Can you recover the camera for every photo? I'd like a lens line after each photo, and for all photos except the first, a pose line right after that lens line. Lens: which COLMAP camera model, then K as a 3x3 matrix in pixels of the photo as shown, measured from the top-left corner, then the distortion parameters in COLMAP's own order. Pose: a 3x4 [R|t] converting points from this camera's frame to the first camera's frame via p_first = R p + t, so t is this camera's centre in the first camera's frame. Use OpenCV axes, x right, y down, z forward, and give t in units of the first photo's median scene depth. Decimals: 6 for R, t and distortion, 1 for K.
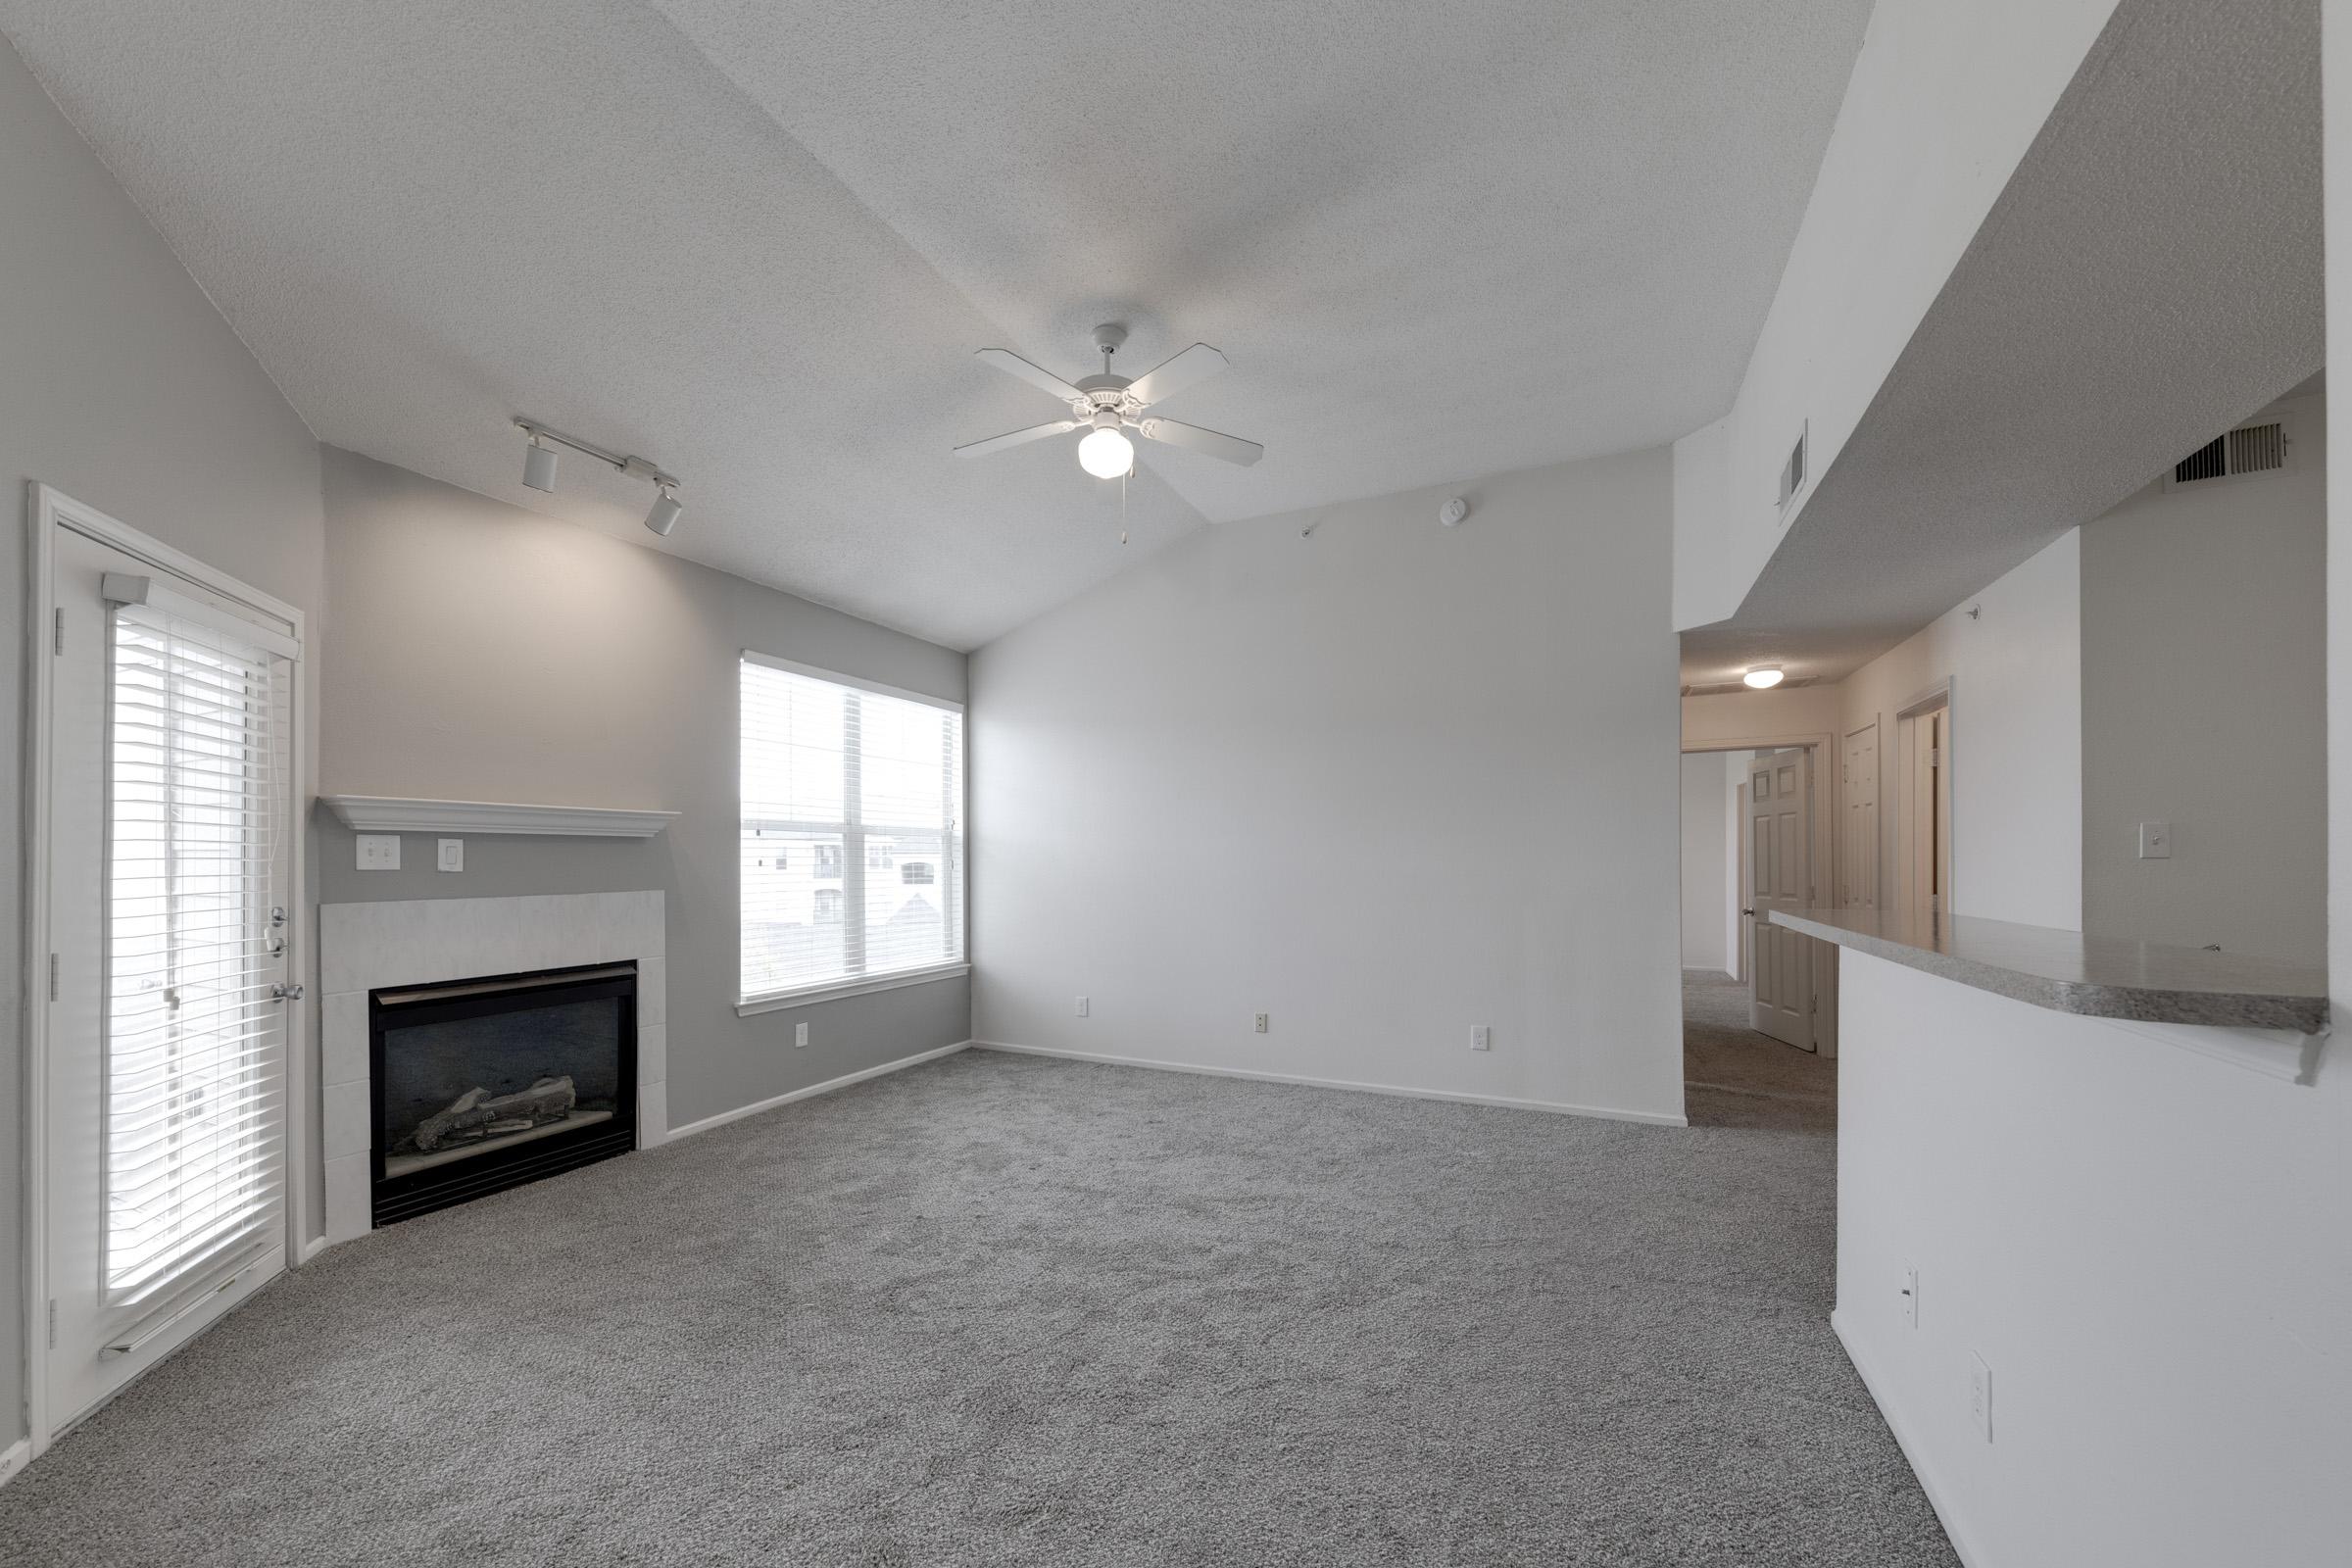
lens RADIAL K [[835.8, 0, 1175.4], [0, 835.8, 857.7], [0, 0, 1]] dist [0.006842, 0.000066]
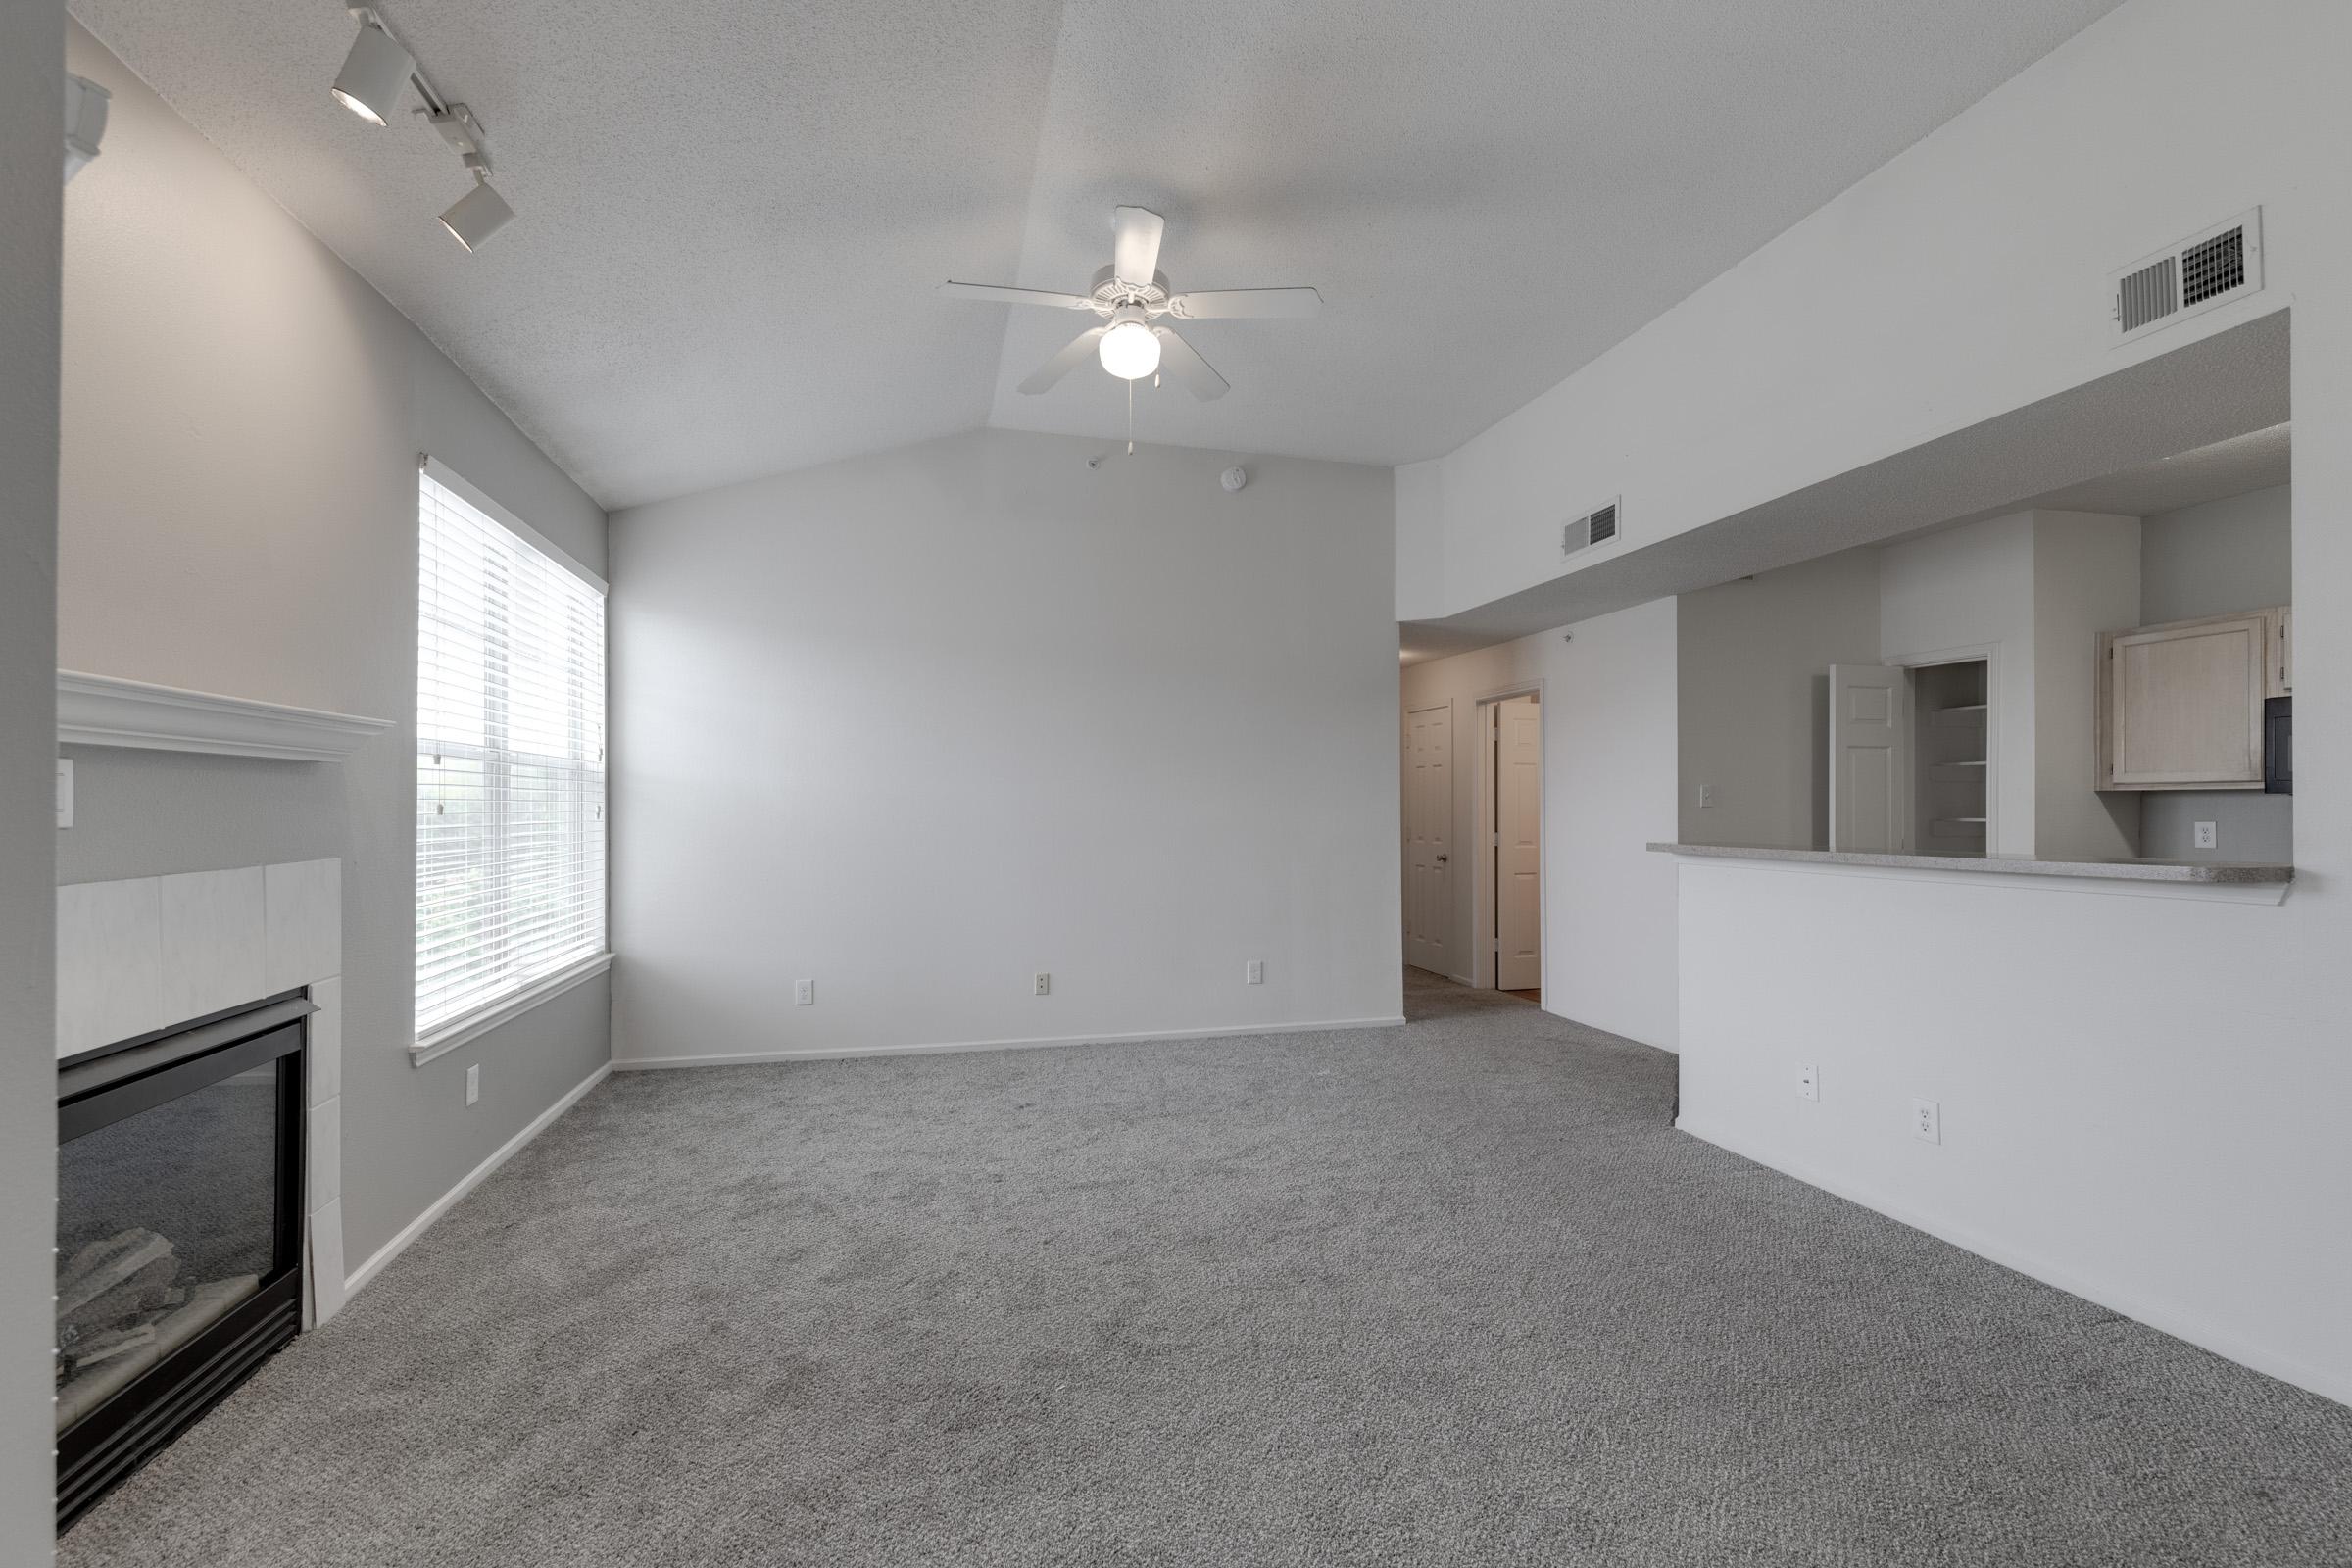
lens RADIAL K [[920.4, 0, 1123.7], [0, 920.4, 799.5], [0, 0, 1]] dist [0.005982, 0.000075]
pose [[0.794264, 0.007249, 0.607530, -0.534904], [-0.004450, 0.999971, -0.006114, 0.001068], [-0.607557, 0.002153, 0.794273, 0.174912]]
